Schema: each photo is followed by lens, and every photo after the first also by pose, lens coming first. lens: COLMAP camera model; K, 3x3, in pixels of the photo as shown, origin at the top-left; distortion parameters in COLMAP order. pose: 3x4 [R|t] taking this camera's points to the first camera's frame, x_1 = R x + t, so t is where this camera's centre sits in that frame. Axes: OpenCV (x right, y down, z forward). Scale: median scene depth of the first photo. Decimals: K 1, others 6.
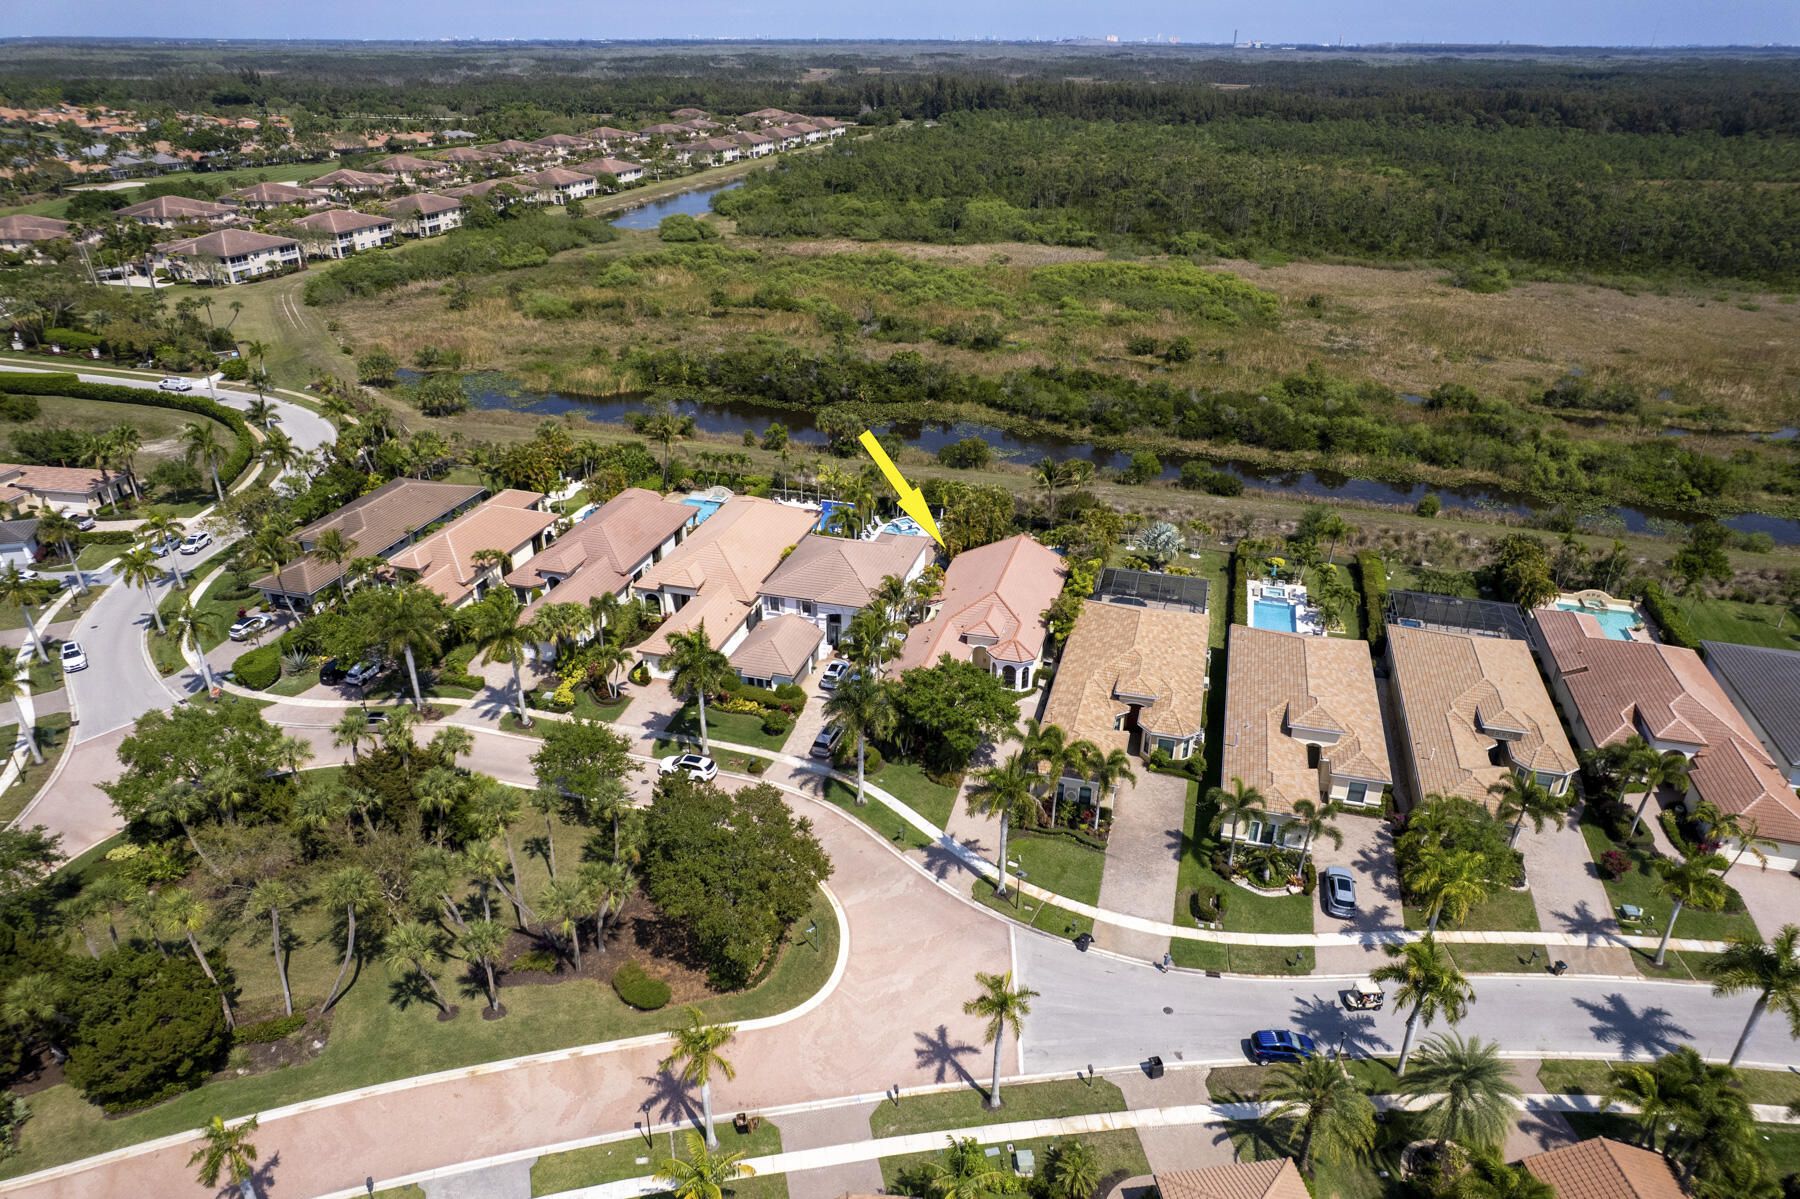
lens RADIAL K [[1153.1, 0, 900.0], [0, 1153.1, 599.5], [0, 0, 1]] dist [-0.069251, 0.057406]
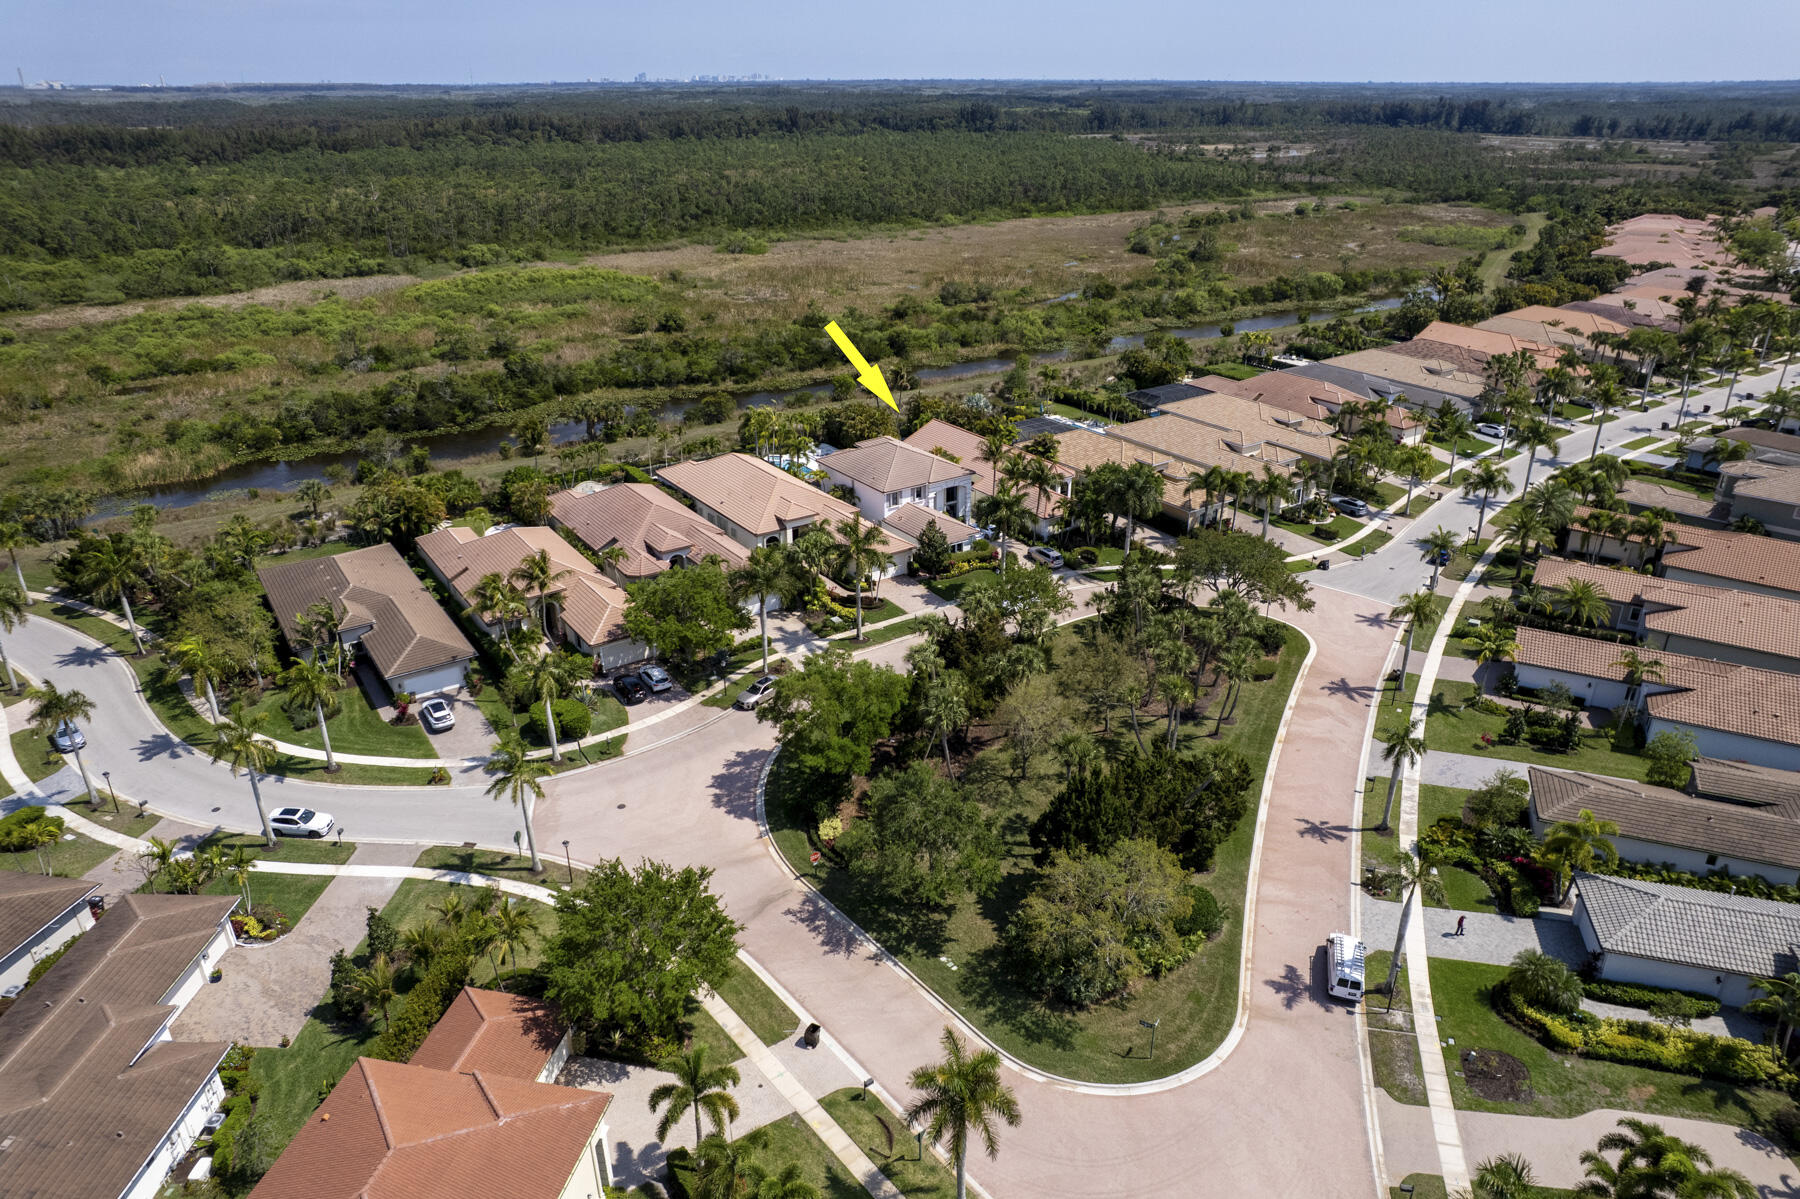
lens RADIAL K [[1194.1, 0, 900.0], [0, 1194.1, 599.5], [0, 0, 1]] dist [-0.058490, 0.001680]
pose [[0.635500, -0.320160, 0.702593, -0.606983], [0.349283, 0.930749, 0.108199, -0.018436], [-0.688579, 0.176643, 0.703318, 0.110177]]
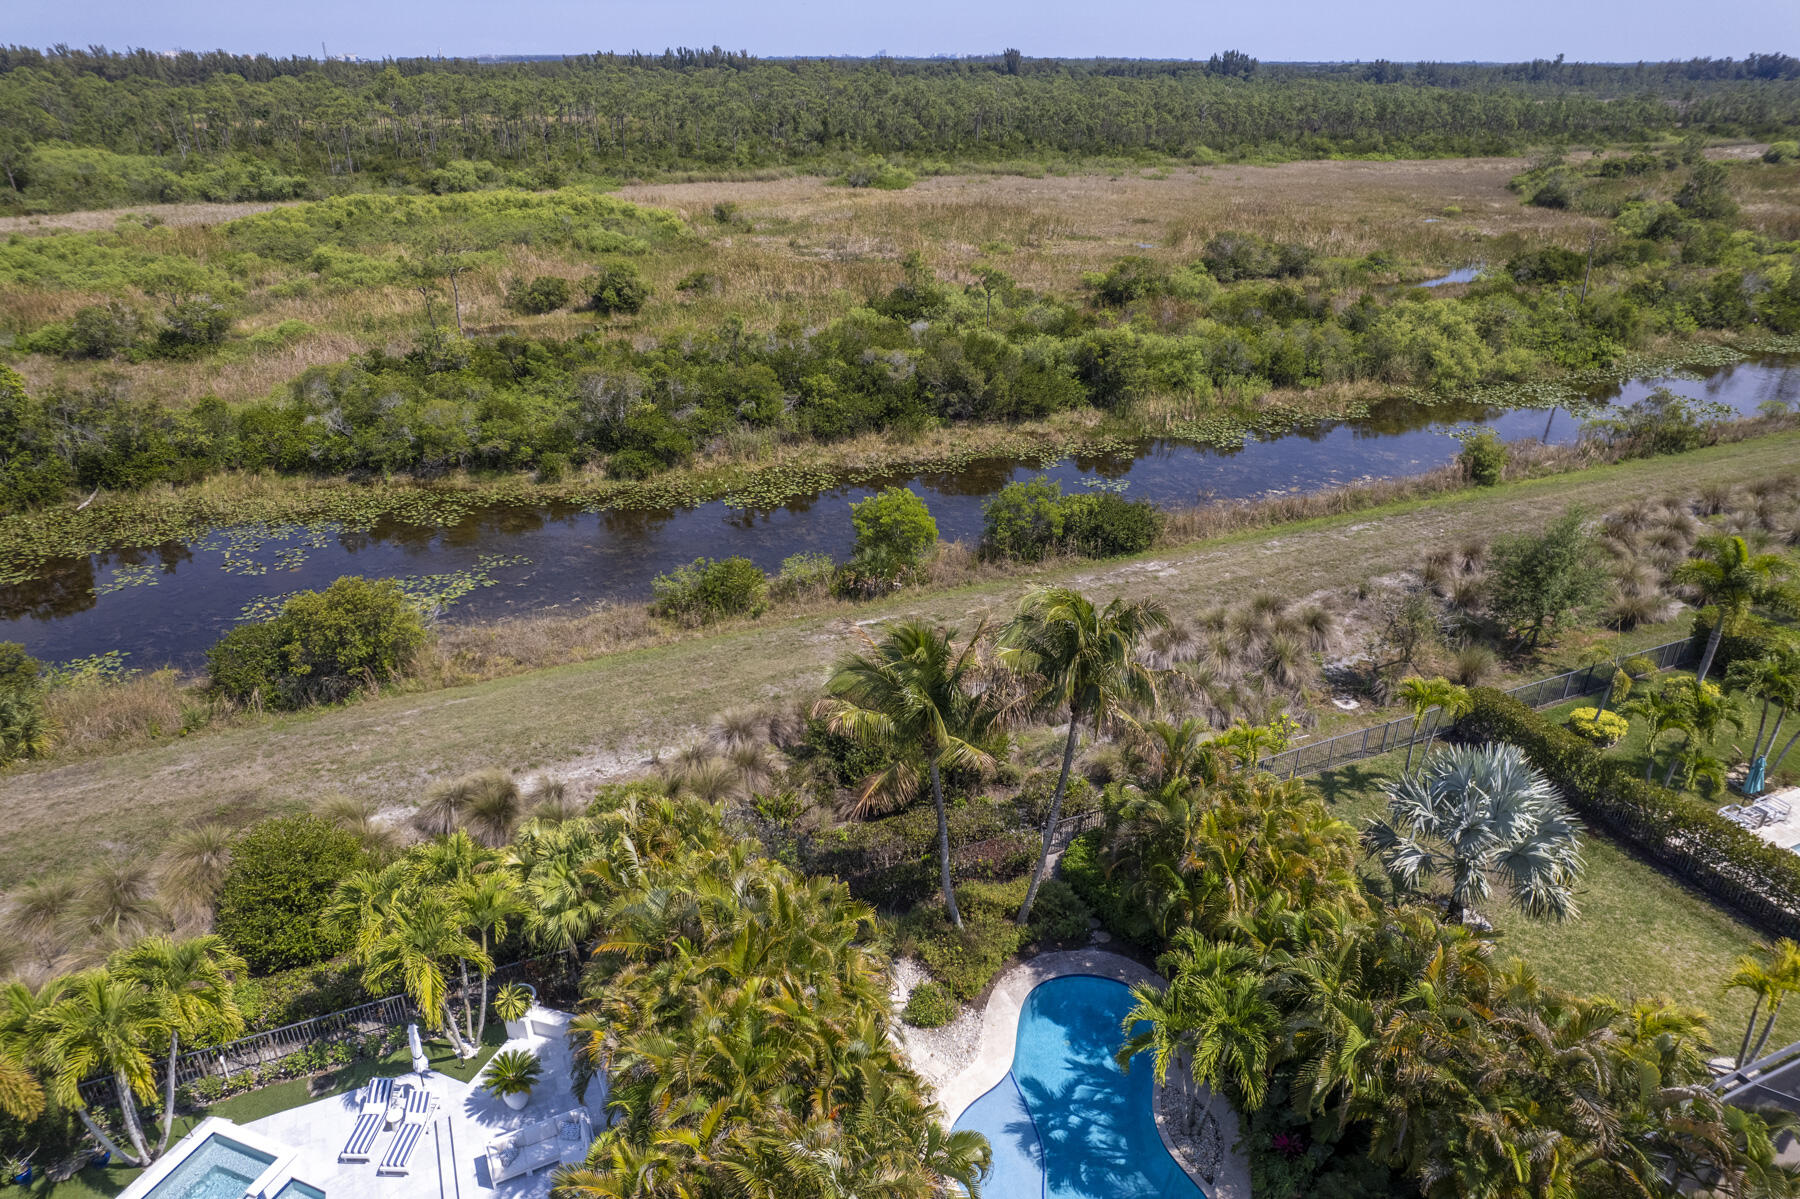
lens RADIAL K [[1153.1, 0, 900.0], [0, 1153.1, 599.5], [0, 0, 1]] dist [-0.069251, 0.057406]
pose [[0.768355, -0.278590, 0.576211, 0.008759], [0.287722, 0.954545, 0.077844, -0.106614], [-0.571706, 0.105976, 0.813586, 0.630516]]
